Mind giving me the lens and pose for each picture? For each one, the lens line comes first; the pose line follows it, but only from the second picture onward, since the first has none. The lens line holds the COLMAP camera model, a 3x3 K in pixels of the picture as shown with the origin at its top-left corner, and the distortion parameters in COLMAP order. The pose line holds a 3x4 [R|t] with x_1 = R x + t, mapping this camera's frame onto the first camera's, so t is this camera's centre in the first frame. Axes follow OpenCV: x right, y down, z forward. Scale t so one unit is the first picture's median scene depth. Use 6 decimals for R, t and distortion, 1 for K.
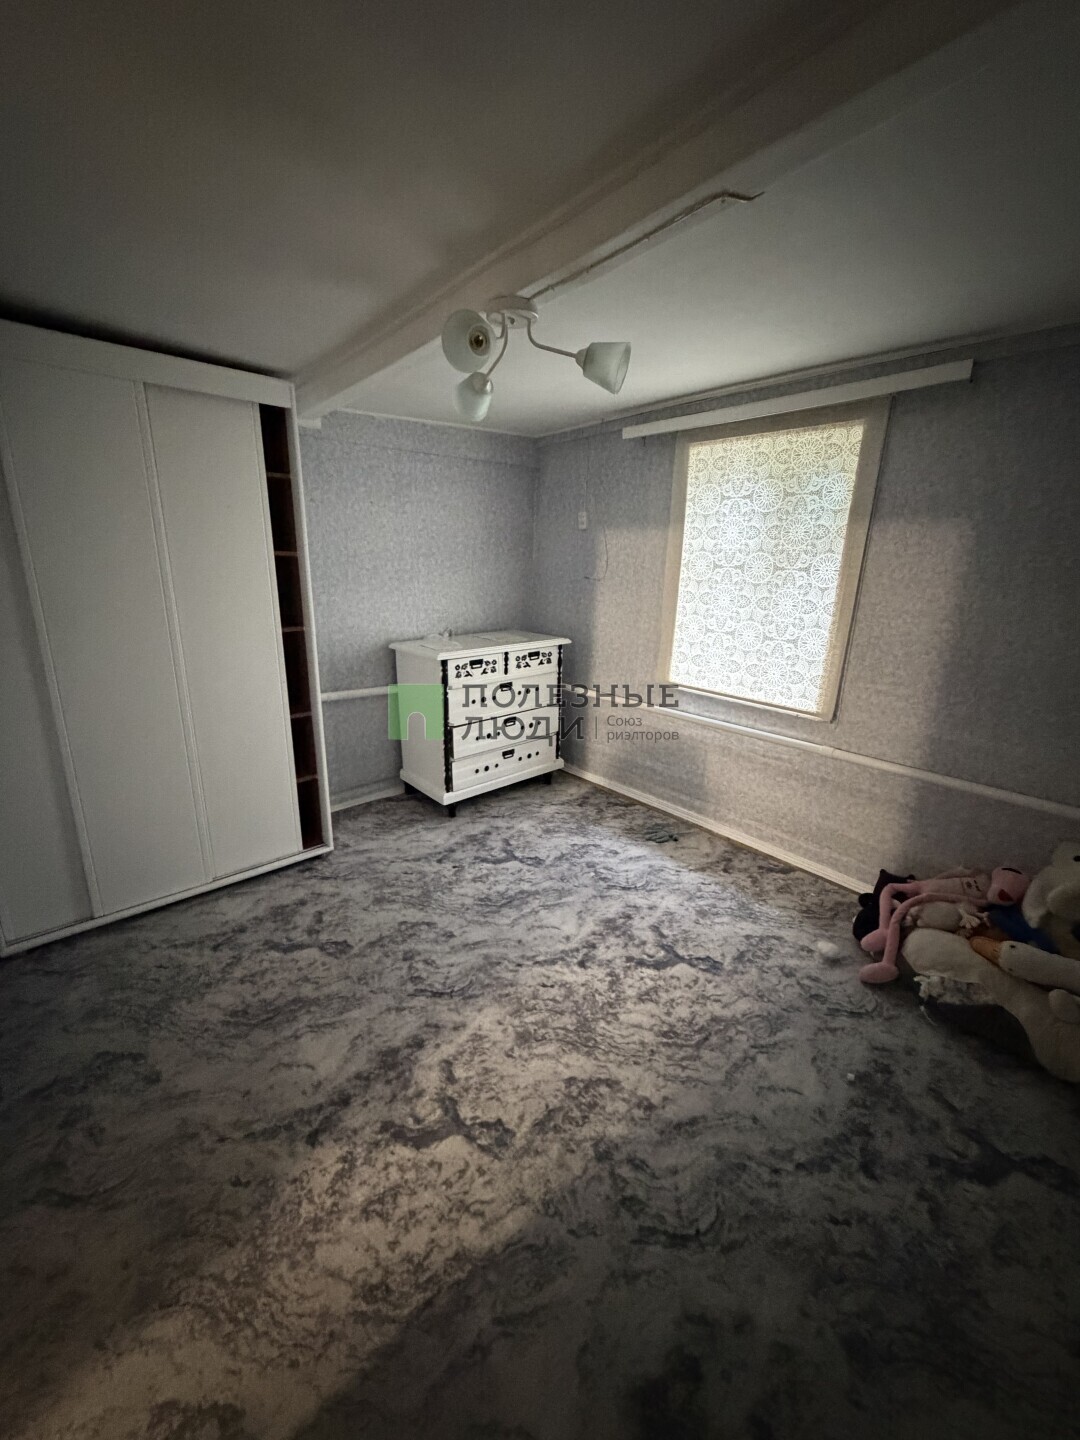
lens RADIAL K [[571.9, 0, 536.7], [0, 571.9, 719.2], [0, 0, 1]] dist [0.001323, -0.000206]
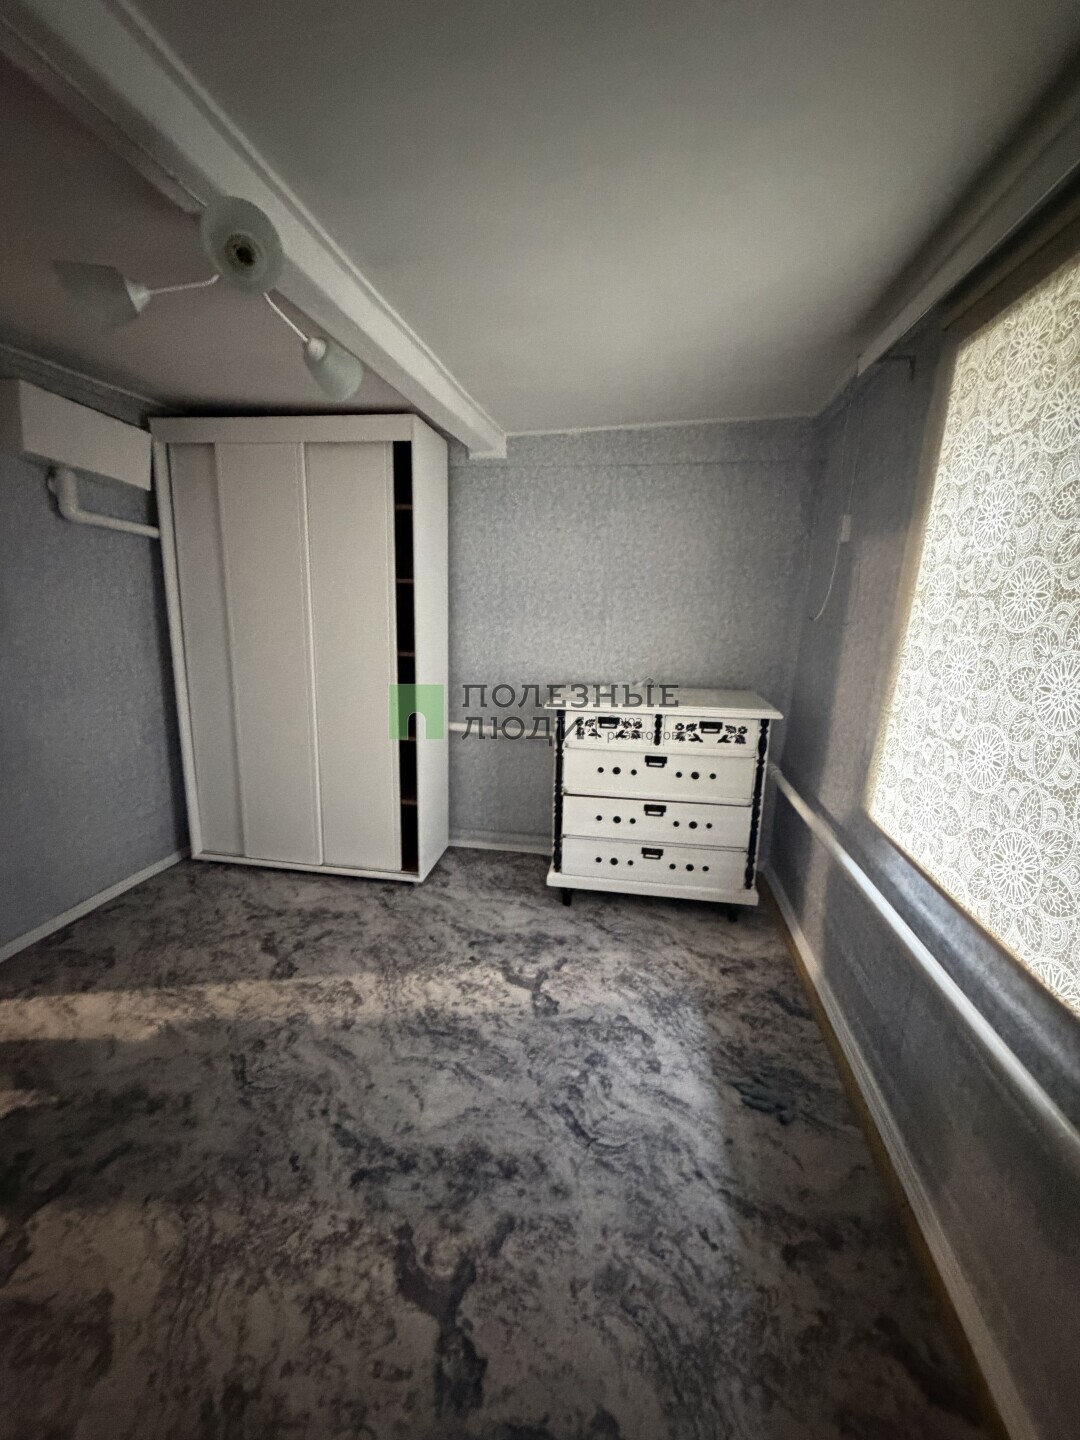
lens RADIAL K [[571.9, 0, 538.7], [0, 571.9, 717.2], [0, 0, 1]] dist [0.001323, -0.000206]
pose [[0.630501, 0.158887, -0.759752, 0.452121], [-0.223648, 0.974500, 0.018198, -0.104482], [0.743270, 0.158443, 0.649958, 0.464138]]
